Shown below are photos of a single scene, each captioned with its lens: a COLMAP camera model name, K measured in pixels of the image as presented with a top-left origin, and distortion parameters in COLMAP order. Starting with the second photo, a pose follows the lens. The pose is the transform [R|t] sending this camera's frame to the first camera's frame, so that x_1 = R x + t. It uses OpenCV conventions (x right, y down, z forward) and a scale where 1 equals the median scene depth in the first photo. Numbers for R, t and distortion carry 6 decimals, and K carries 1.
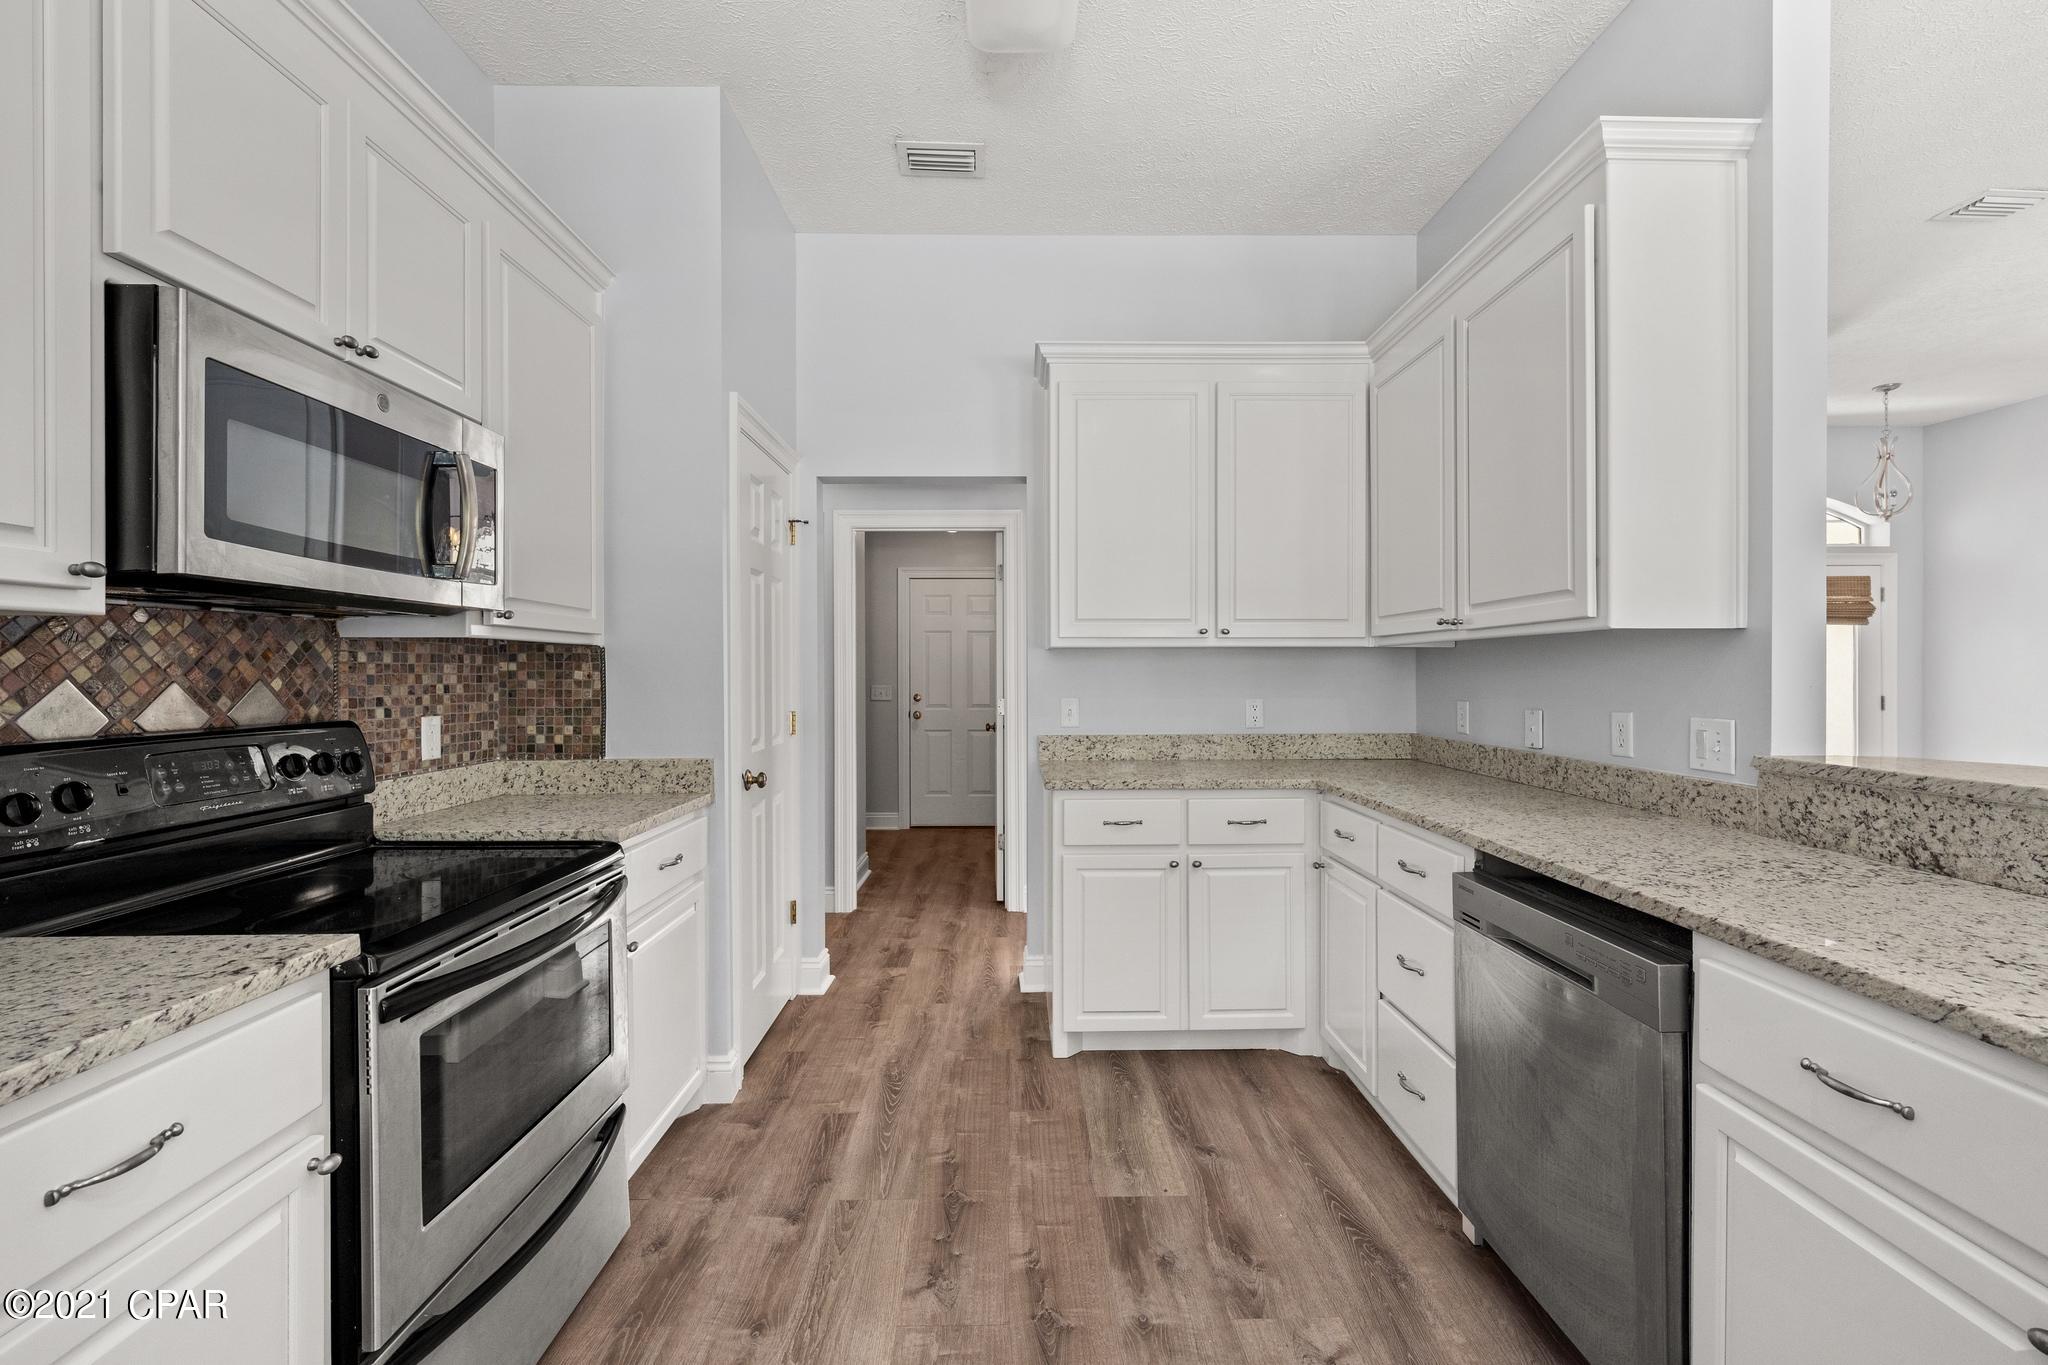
lens RADIAL K [[875.8, 0, 1024.0], [0, 875.8, 682.5], [0, 0, 1]] dist [0.000509, 0.000018]
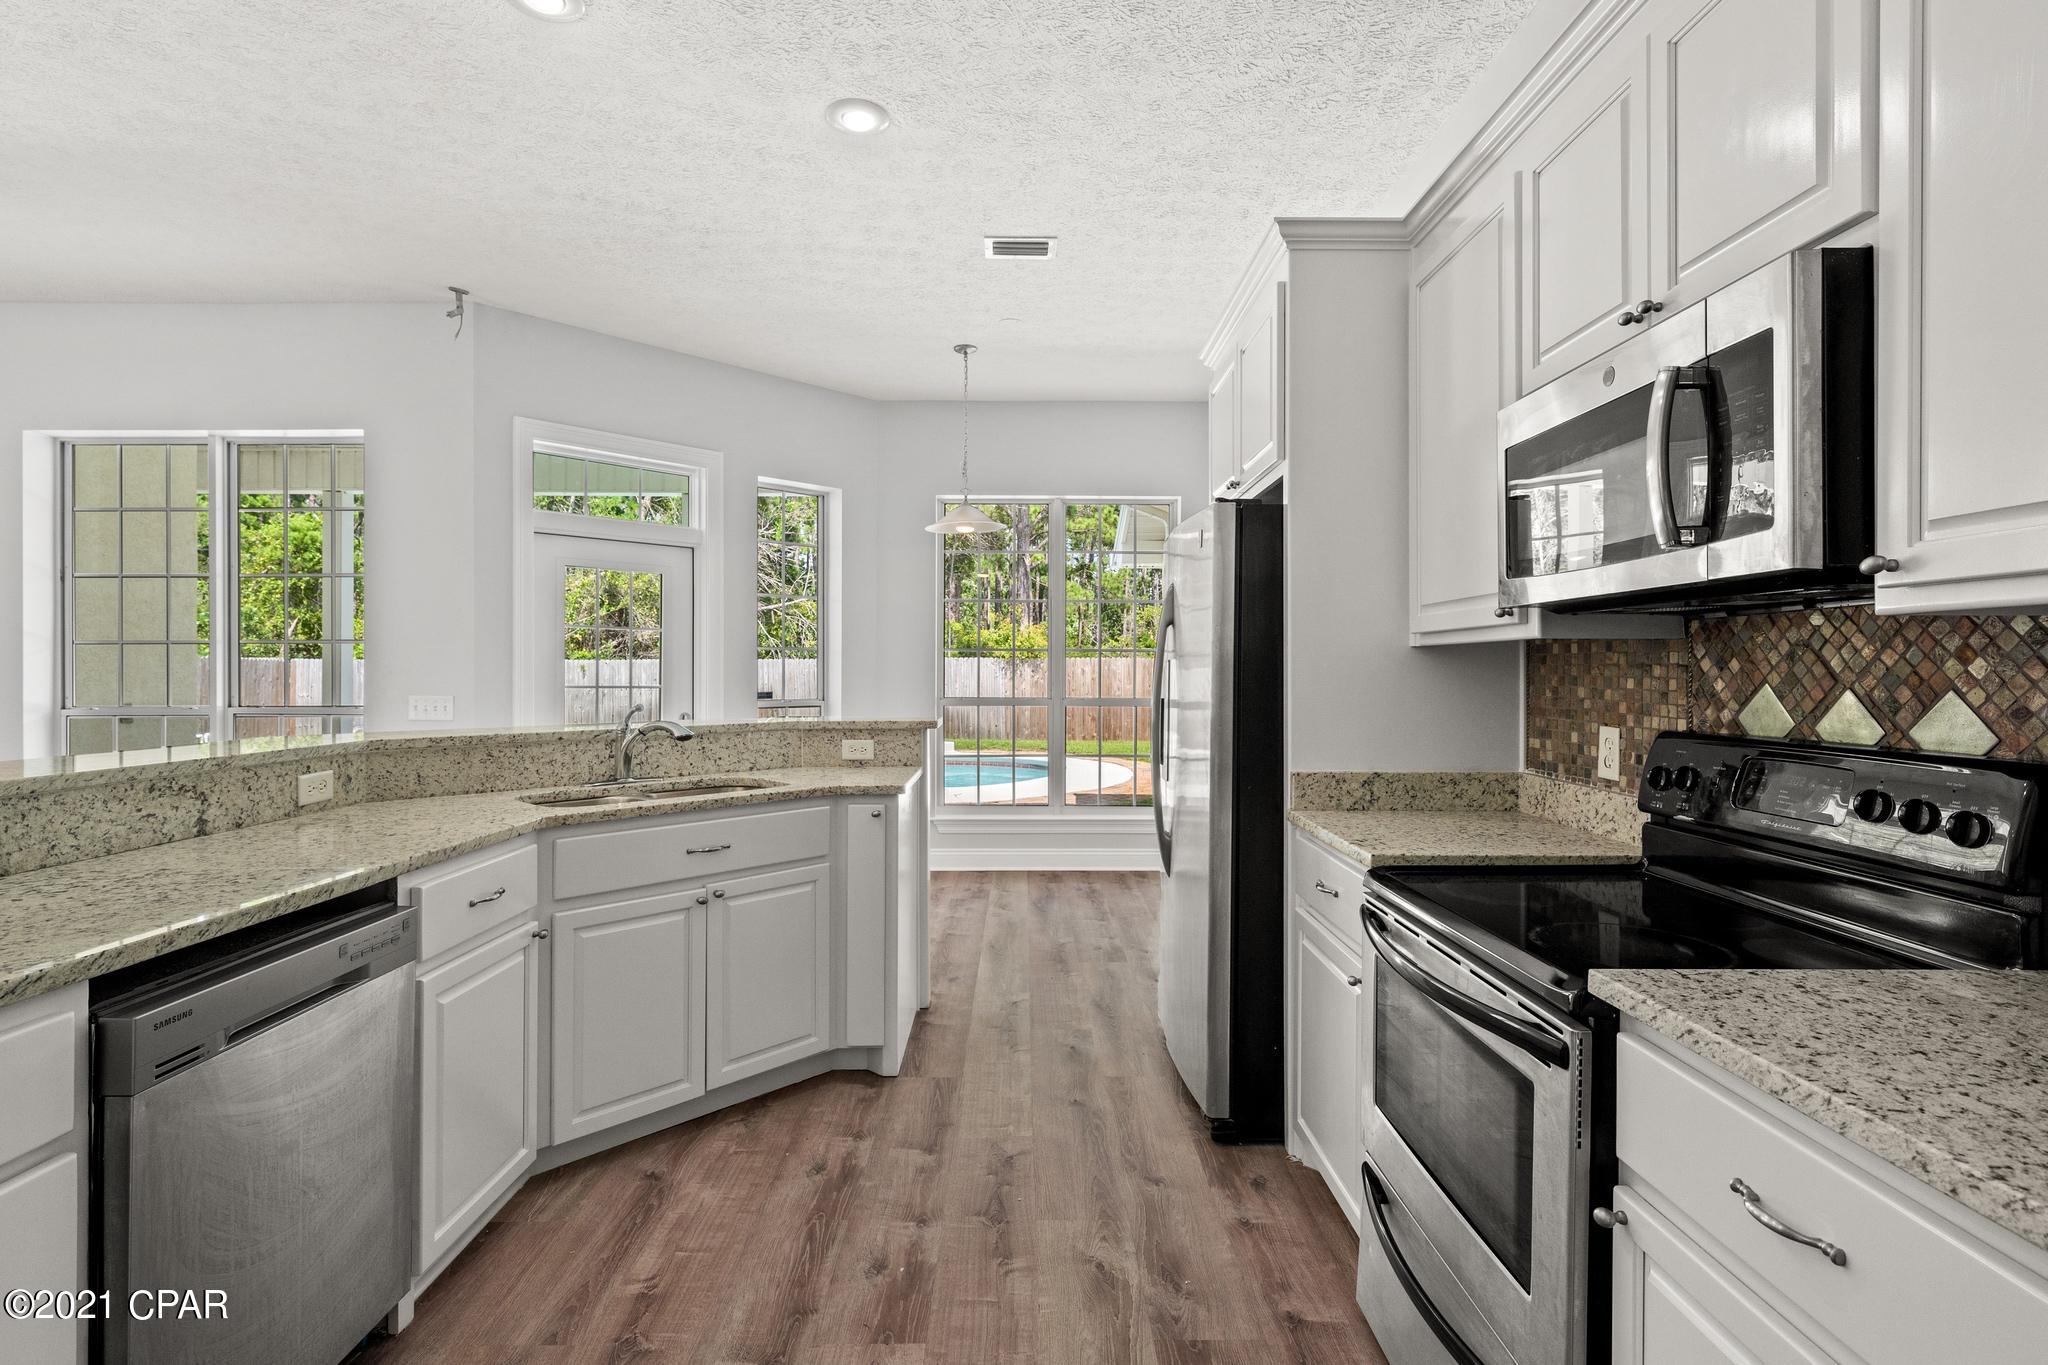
lens RADIAL K [[970.7, 0, 1024.0], [0, 970.7, 682.5], [0, 0, 1]] dist [0.000420, -0.000153]
pose [[-0.999982, 0.000180, 0.006026, -0.145589], [0.000313, 0.999756, 0.022069, -0.030051], [-0.006021, 0.022071, -0.999738, 2.089848]]
